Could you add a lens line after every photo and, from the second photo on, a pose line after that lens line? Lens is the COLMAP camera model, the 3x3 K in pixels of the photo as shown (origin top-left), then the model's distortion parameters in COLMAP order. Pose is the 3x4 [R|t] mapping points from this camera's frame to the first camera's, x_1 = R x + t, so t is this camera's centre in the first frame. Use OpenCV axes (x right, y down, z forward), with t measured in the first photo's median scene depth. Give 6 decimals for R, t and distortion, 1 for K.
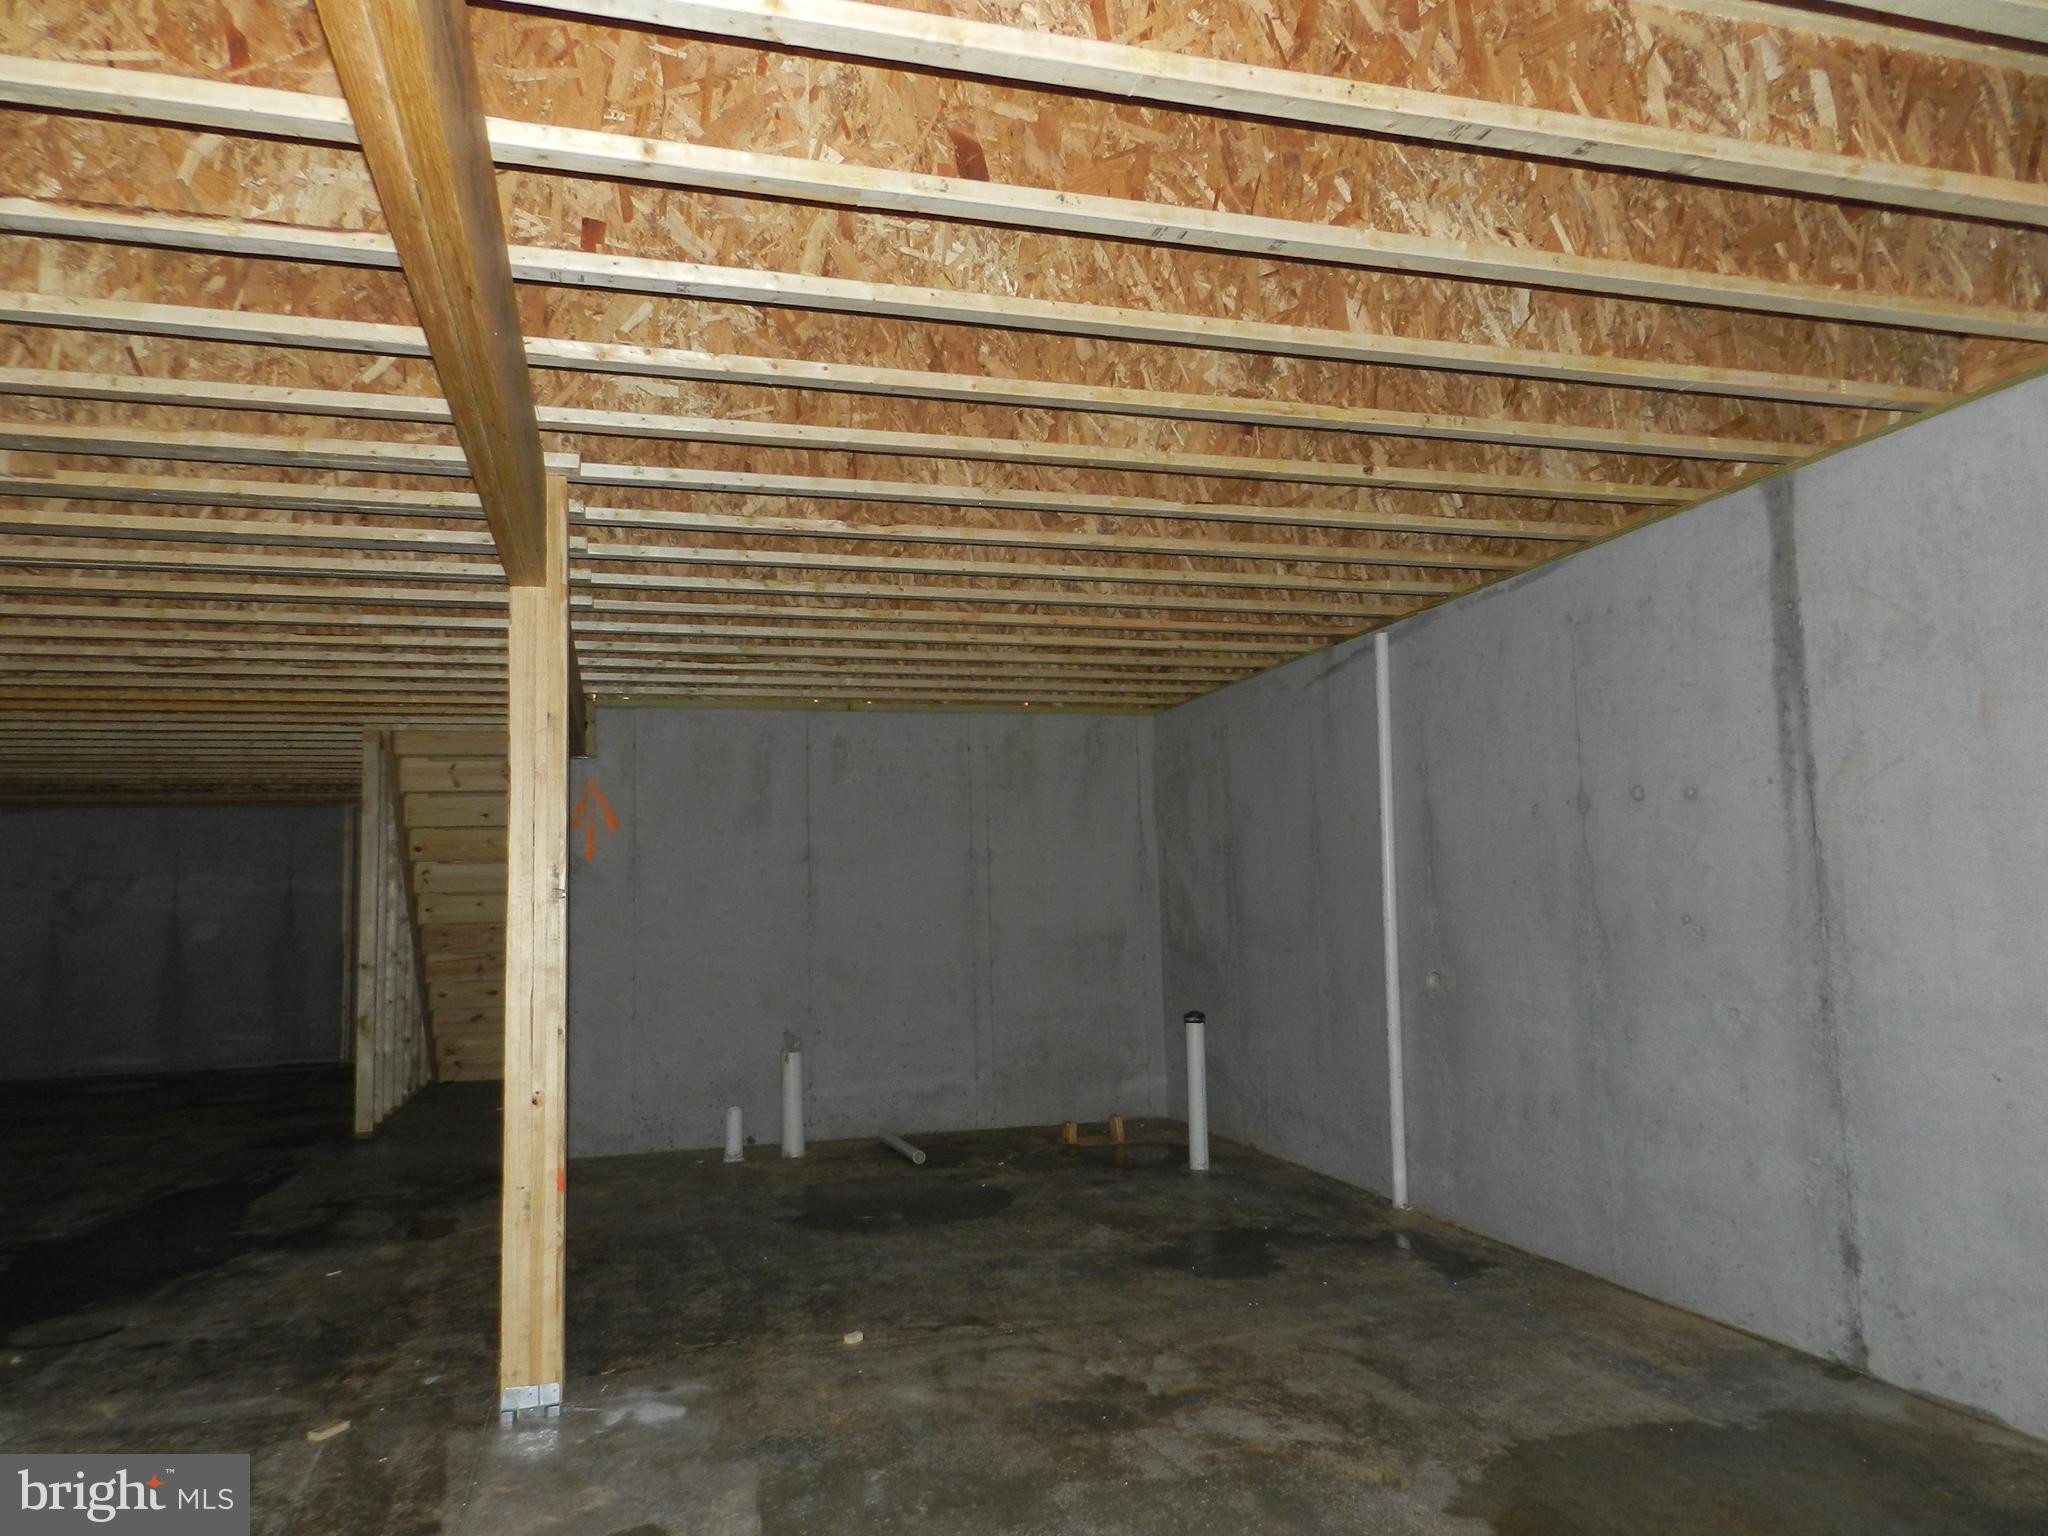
lens RADIAL K [[1384.7, 0, 1026.6], [0, 1384.7, 770.7], [0, 0, 1]] dist [0.011331, 0.001324]
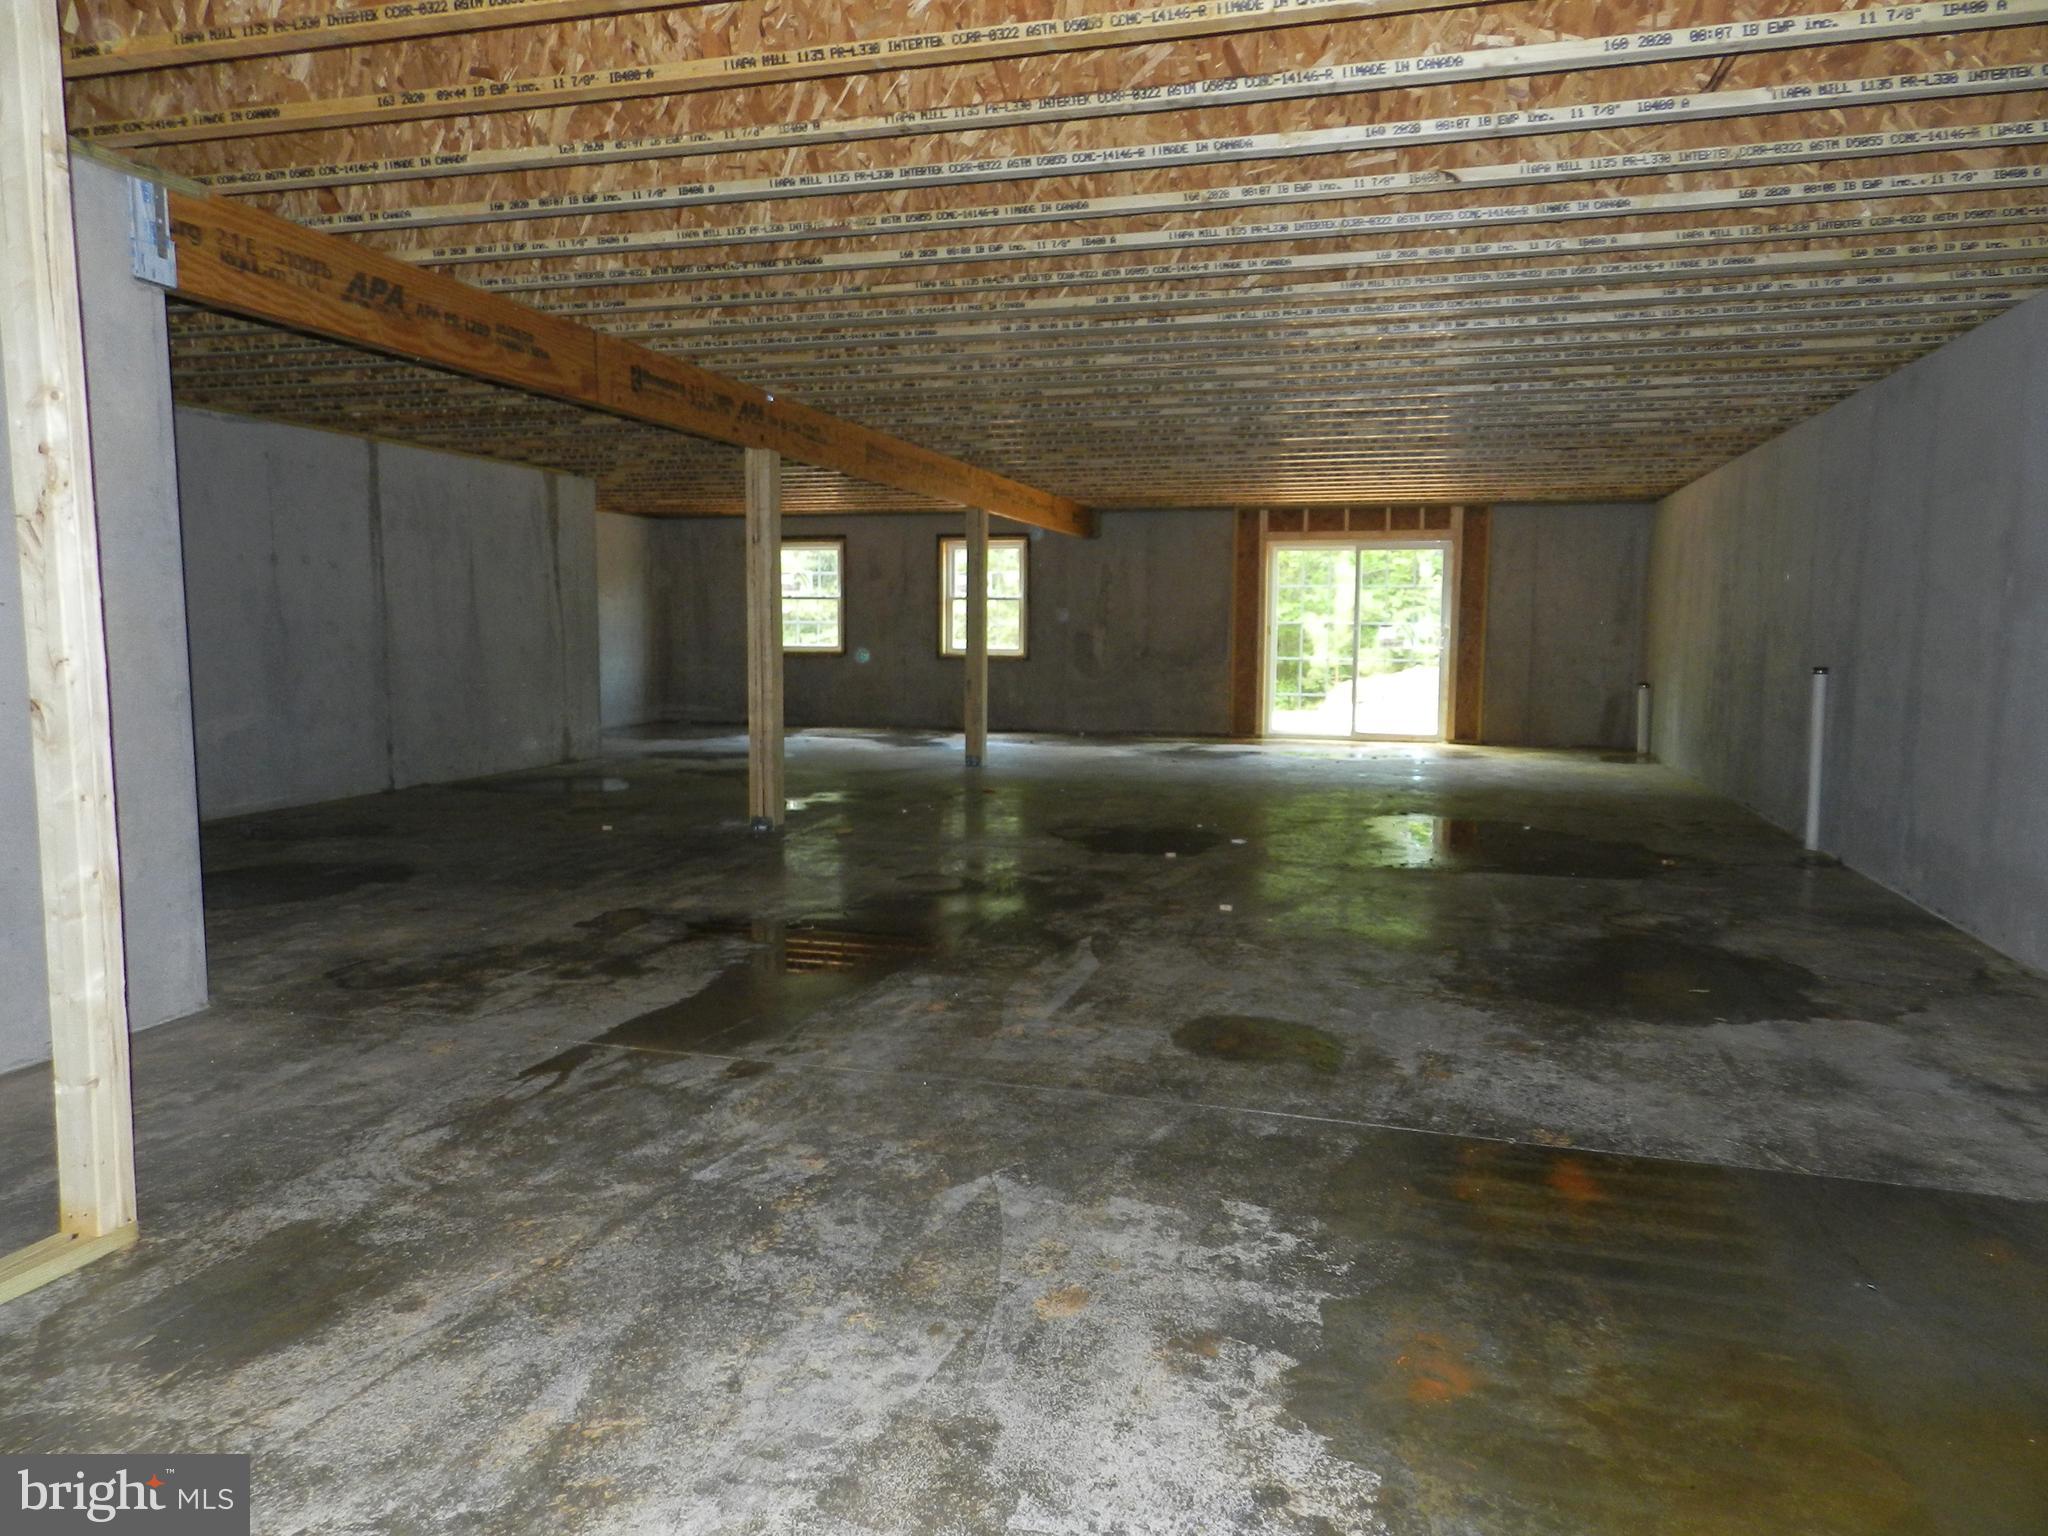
lens RADIAL K [[1384.7, 0, 1027.2], [0, 1384.7, 768.0], [0, 0, 1]] dist [0.011331, 0.001324]
pose [[0.604847, -0.057166, 0.794287, -0.696368], [-0.093051, 0.985514, 0.141787, -0.095894], [-0.790886, -0.159669, 0.590766, -1.369423]]
